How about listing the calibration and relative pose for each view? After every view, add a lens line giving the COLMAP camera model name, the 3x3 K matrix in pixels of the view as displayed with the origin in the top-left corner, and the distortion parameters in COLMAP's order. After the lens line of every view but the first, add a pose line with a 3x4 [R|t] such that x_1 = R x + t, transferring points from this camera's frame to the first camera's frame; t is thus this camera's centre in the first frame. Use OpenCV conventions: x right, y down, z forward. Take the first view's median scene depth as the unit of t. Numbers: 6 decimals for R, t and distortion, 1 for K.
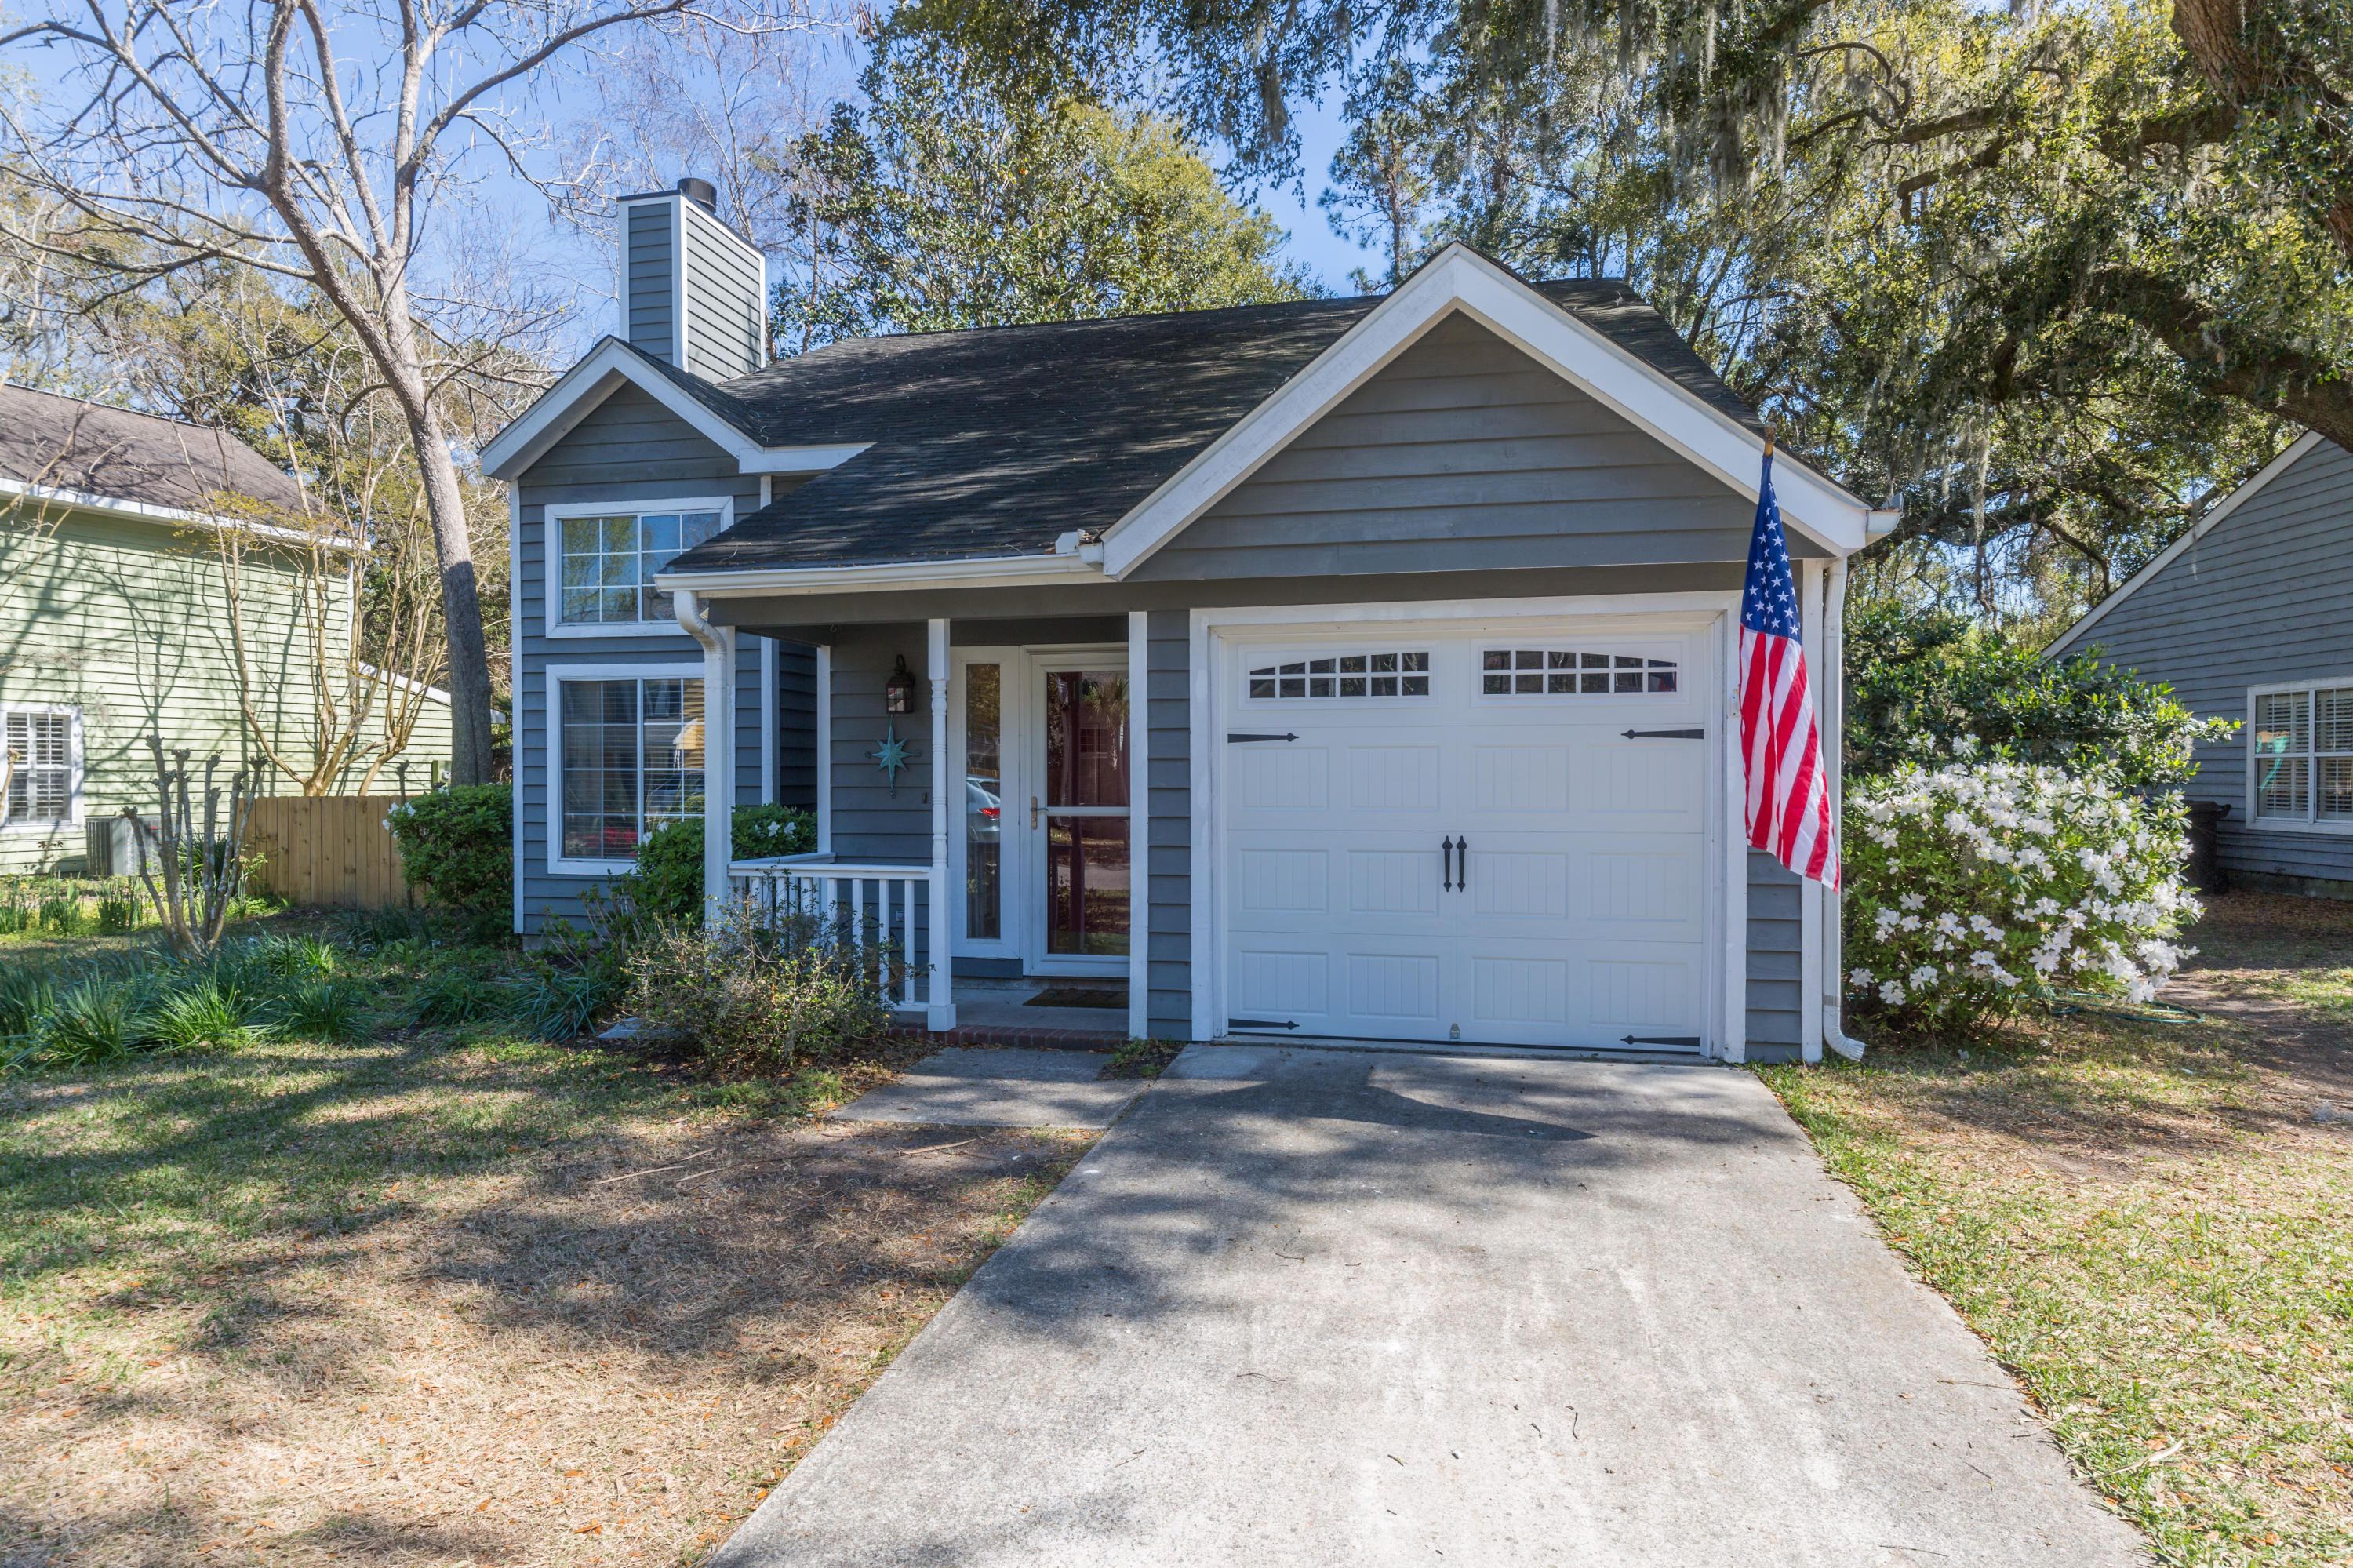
lens RADIAL K [[1342.1, 0, 1176.5], [0, 1342.1, 784.0], [0, 0, 1]] dist [0.000323, -0.002187]
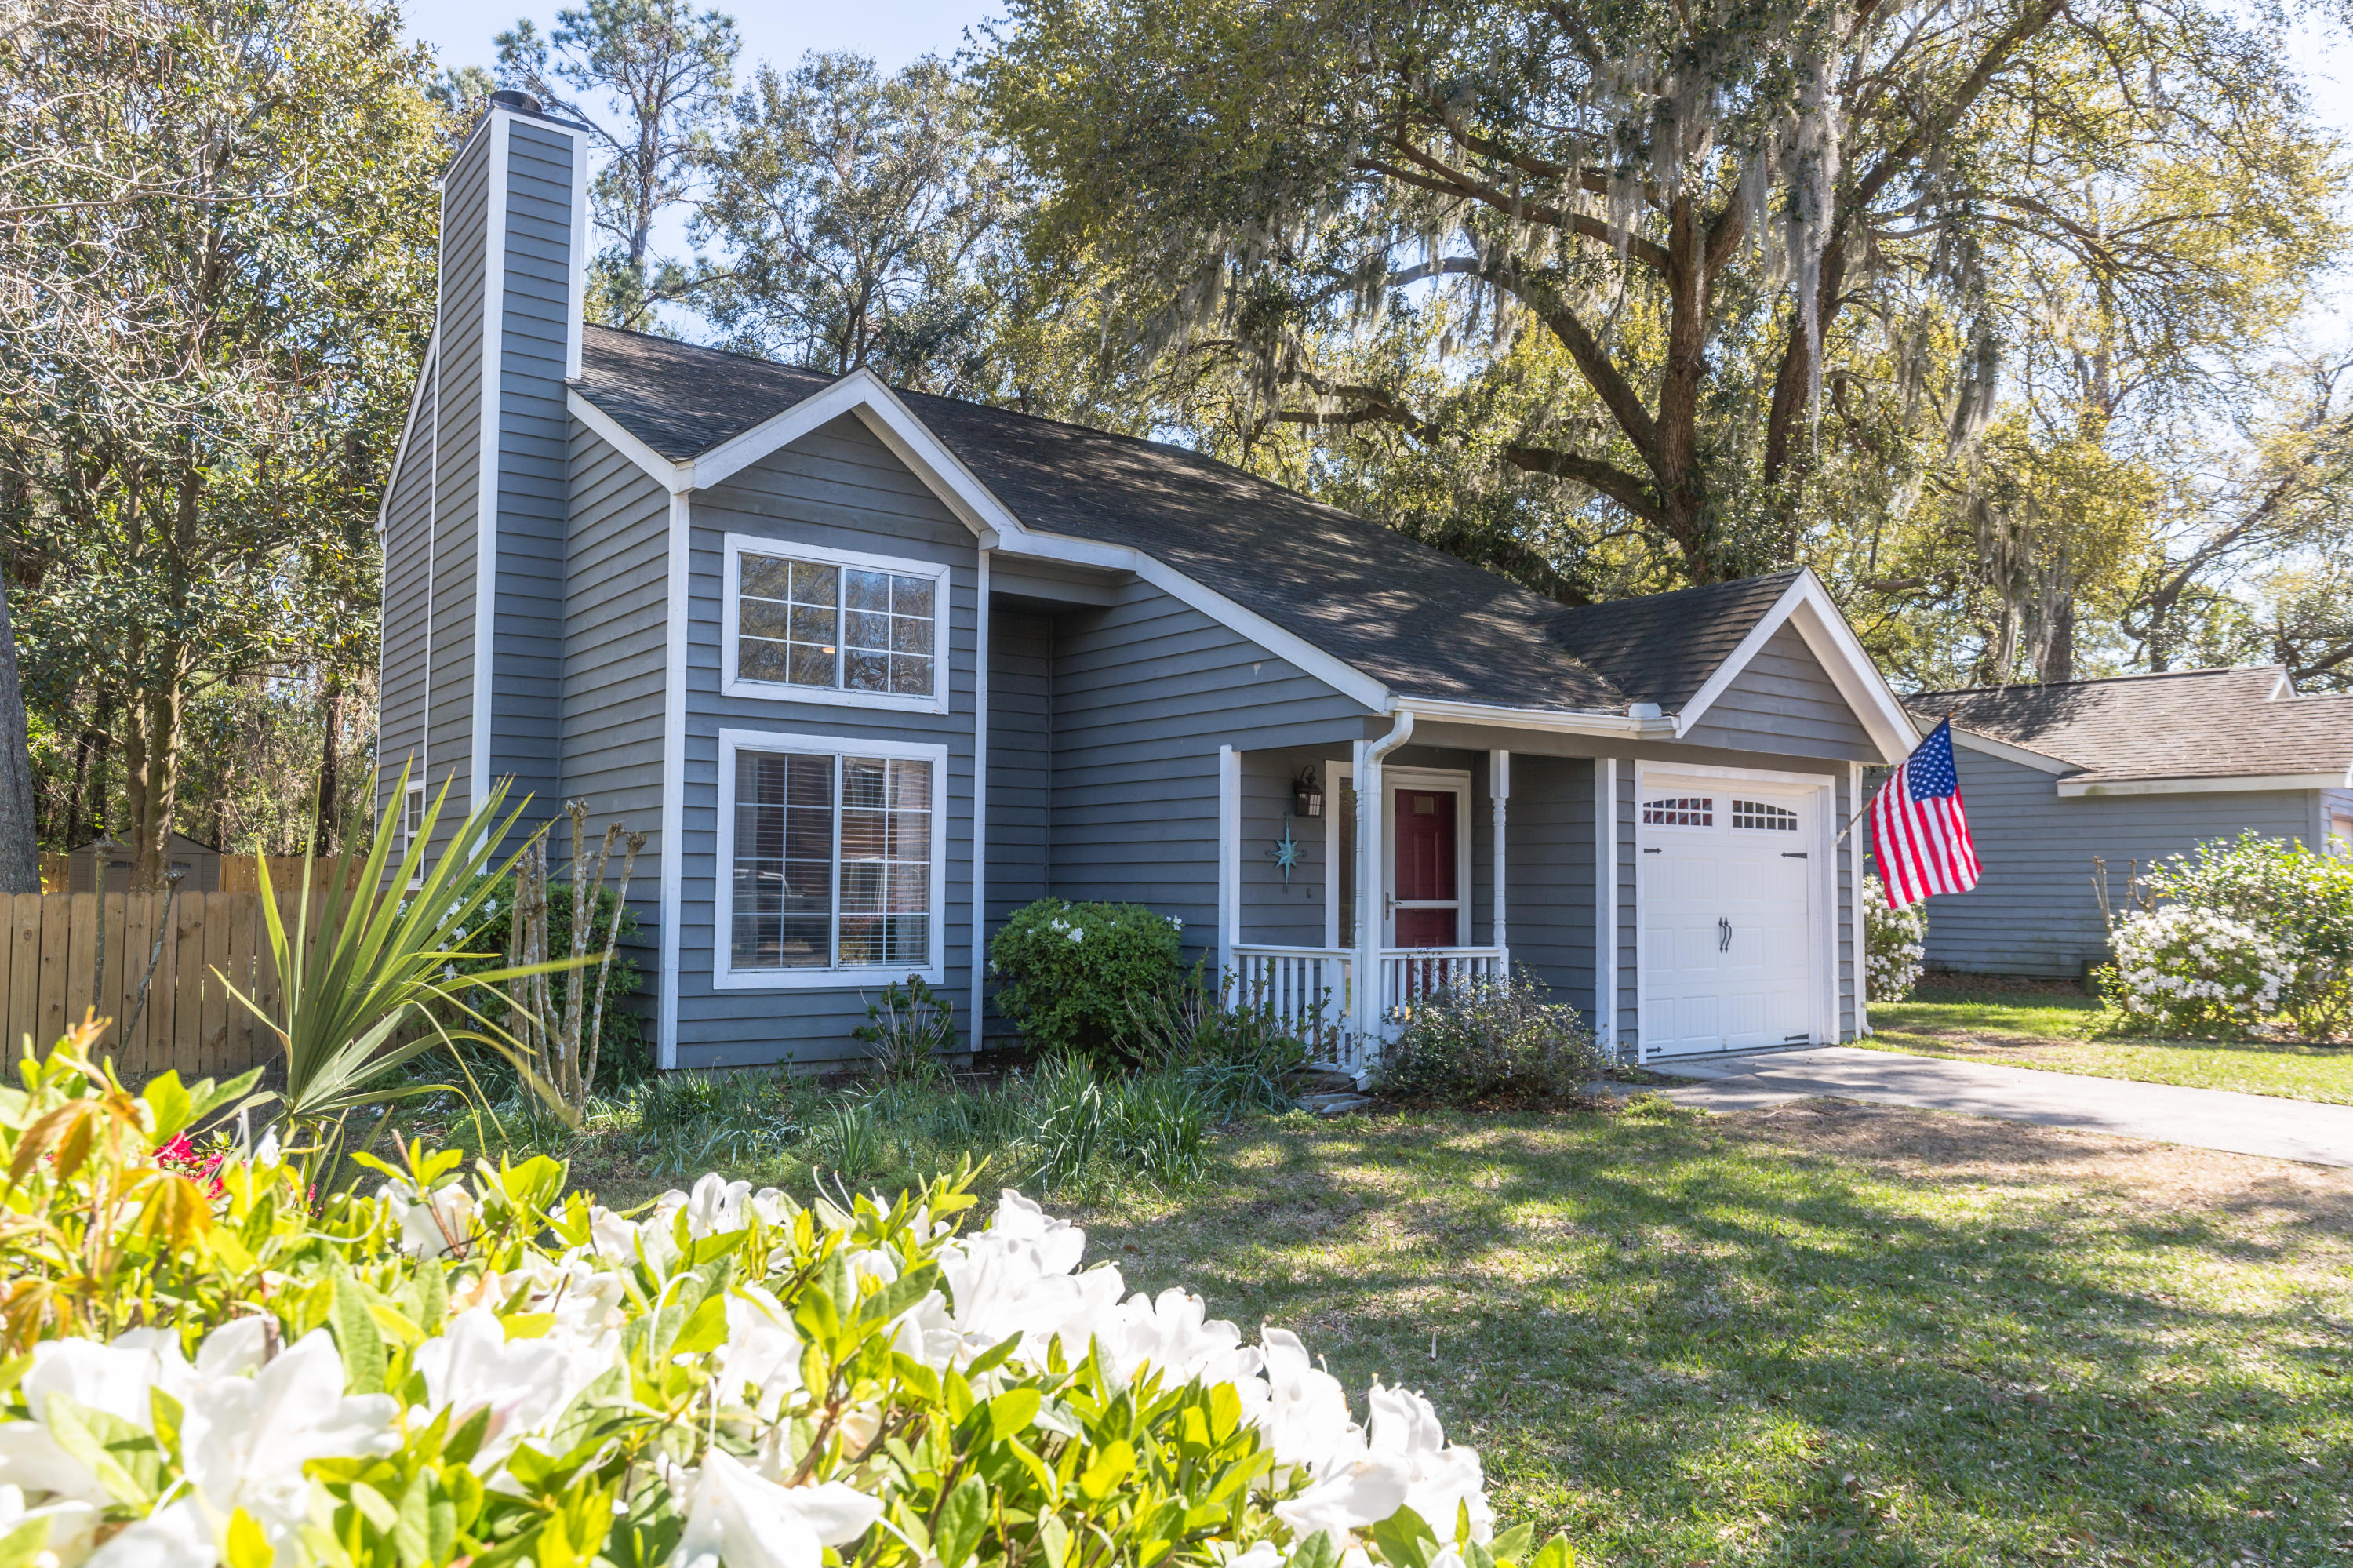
lens RADIAL K [[1603.4, 0, 1176.5], [0, 1603.4, 784.0], [0, 0, 1]] dist [-0.008833, 0.001983]
pose [[0.649391, 0.054904, 0.758470, -1.611117], [-0.005096, 0.997682, -0.067856, 0.013738], [-0.760438, 0.040200, 0.648165, 0.266747]]
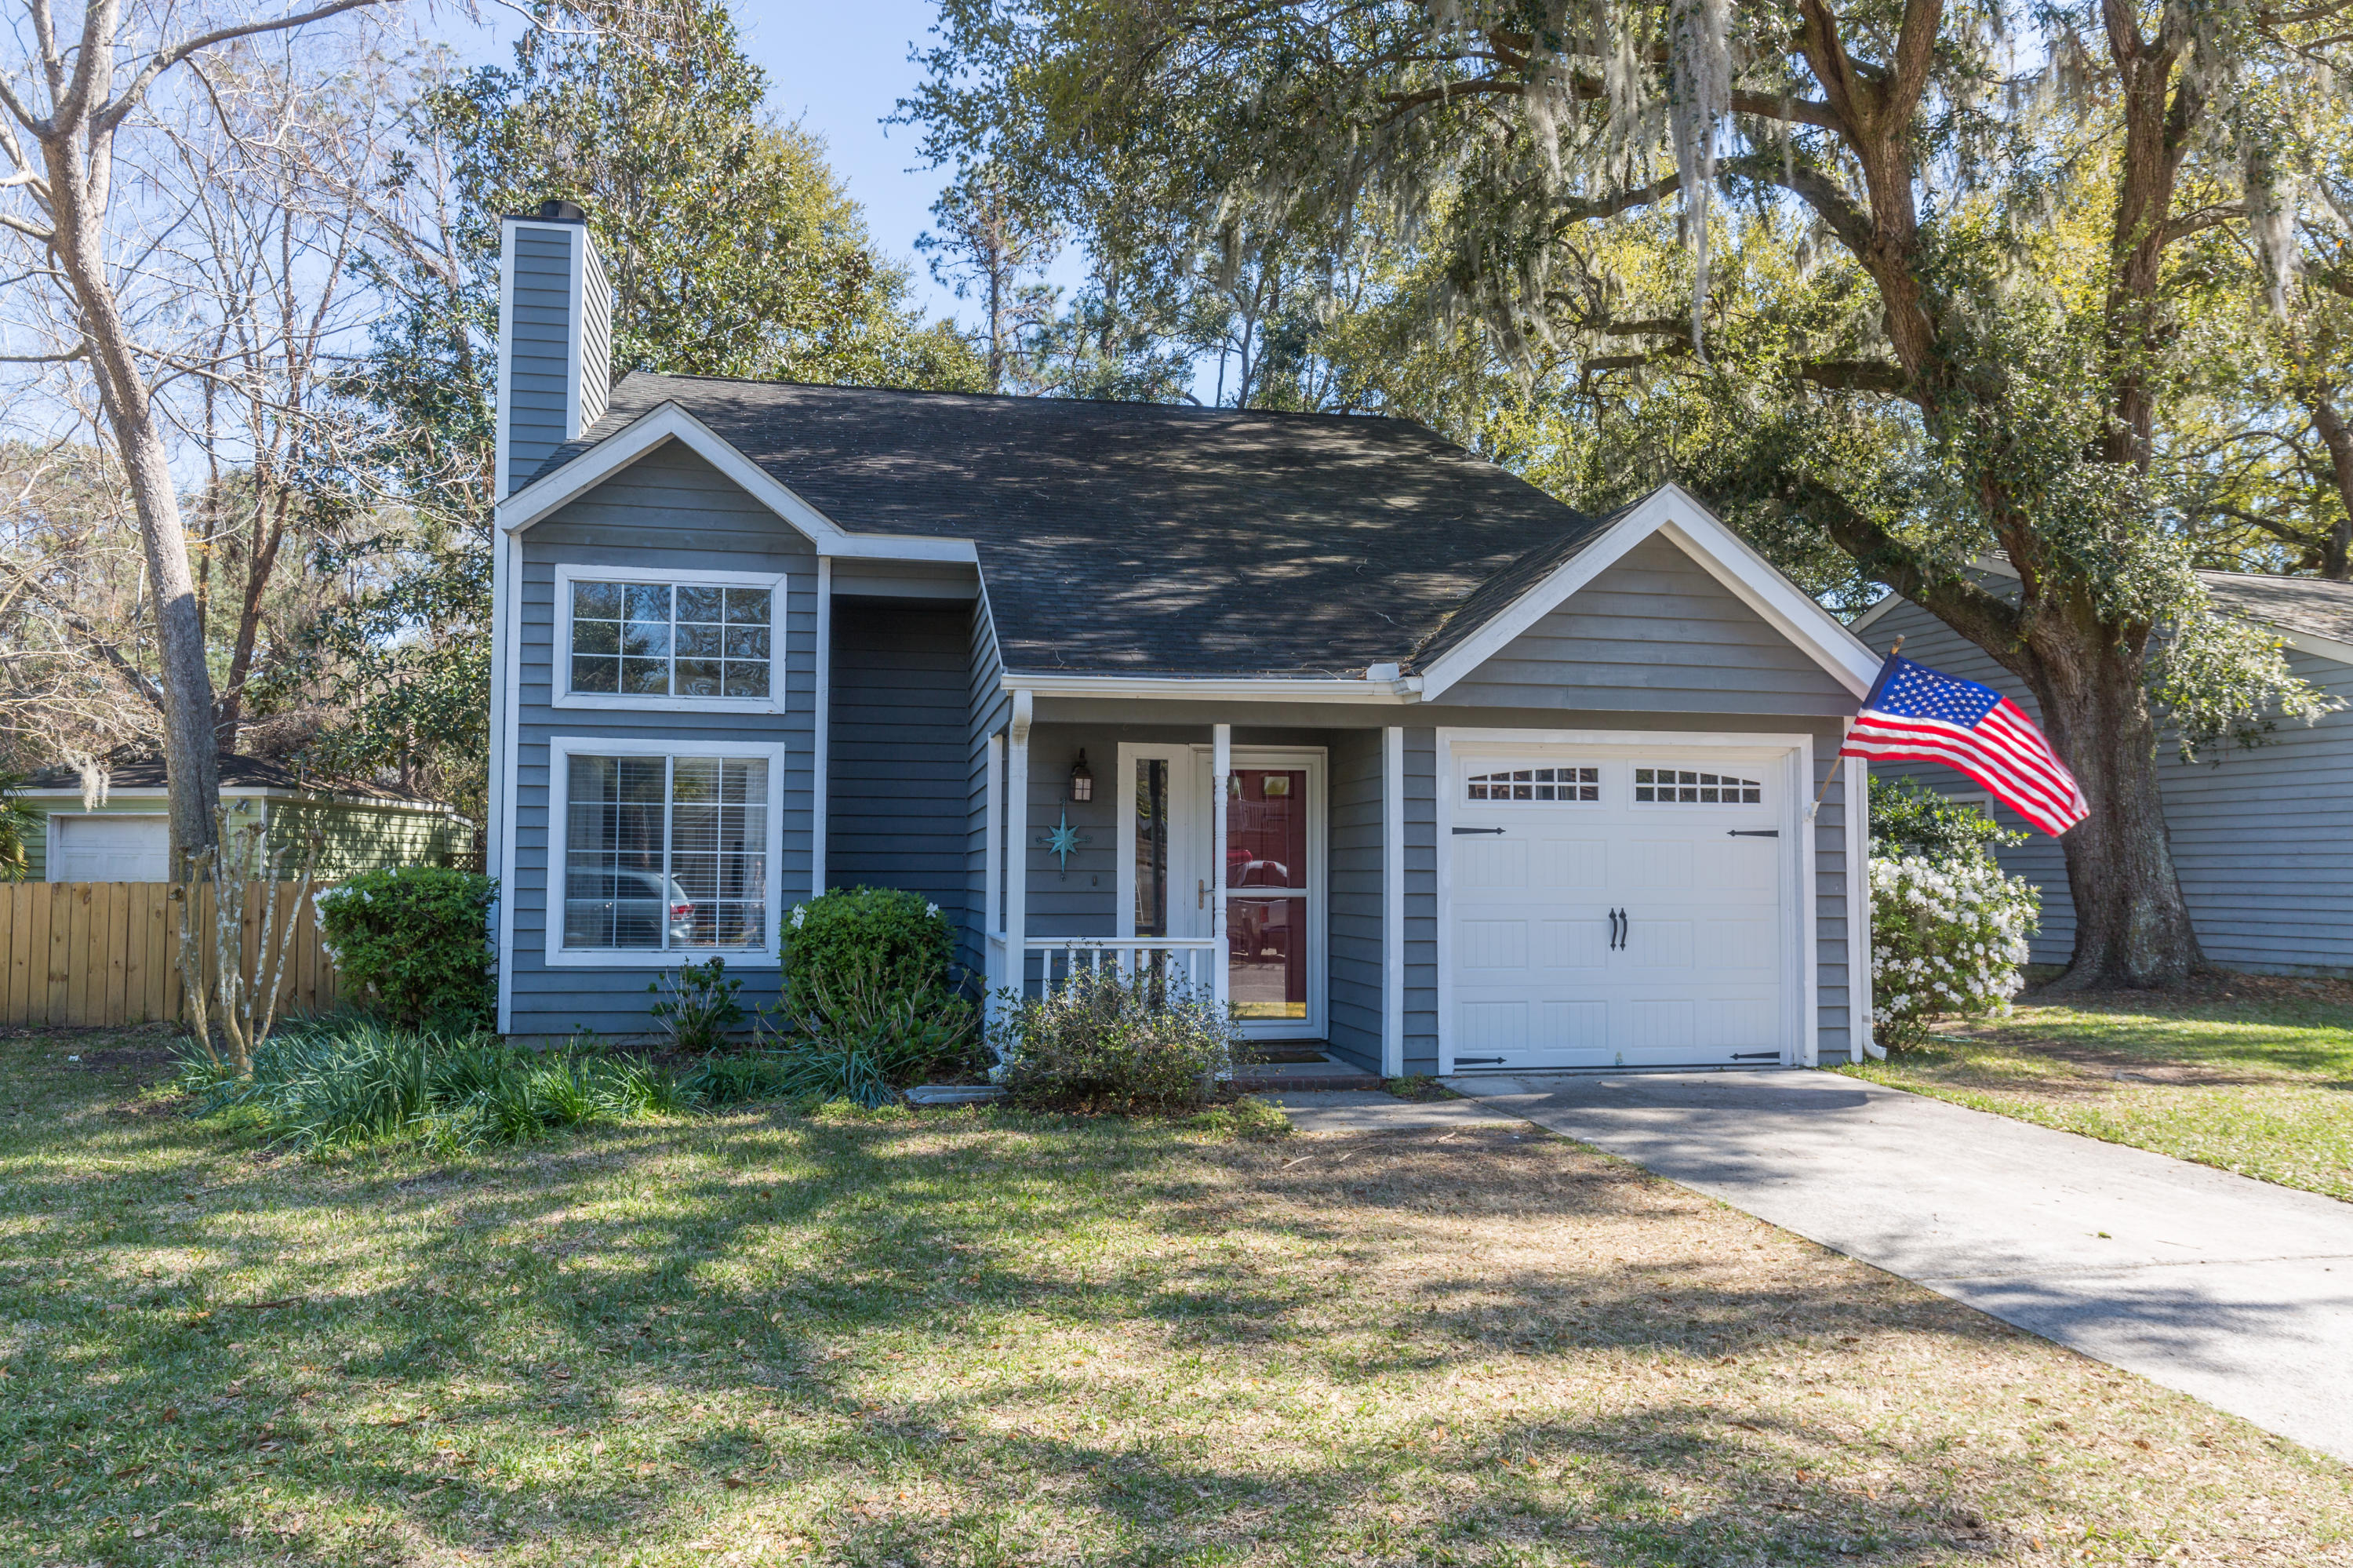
lens RADIAL K [[1603.4, 0, 1176.5], [0, 1603.4, 784.0], [0, 0, 1]] dist [-0.008833, 0.001983]
pose [[0.915774, 0.027665, 0.400739, -0.814876], [-0.003060, 0.998077, -0.061911, 0.015747], [-0.401681, 0.055471, 0.914098, -0.268293]]
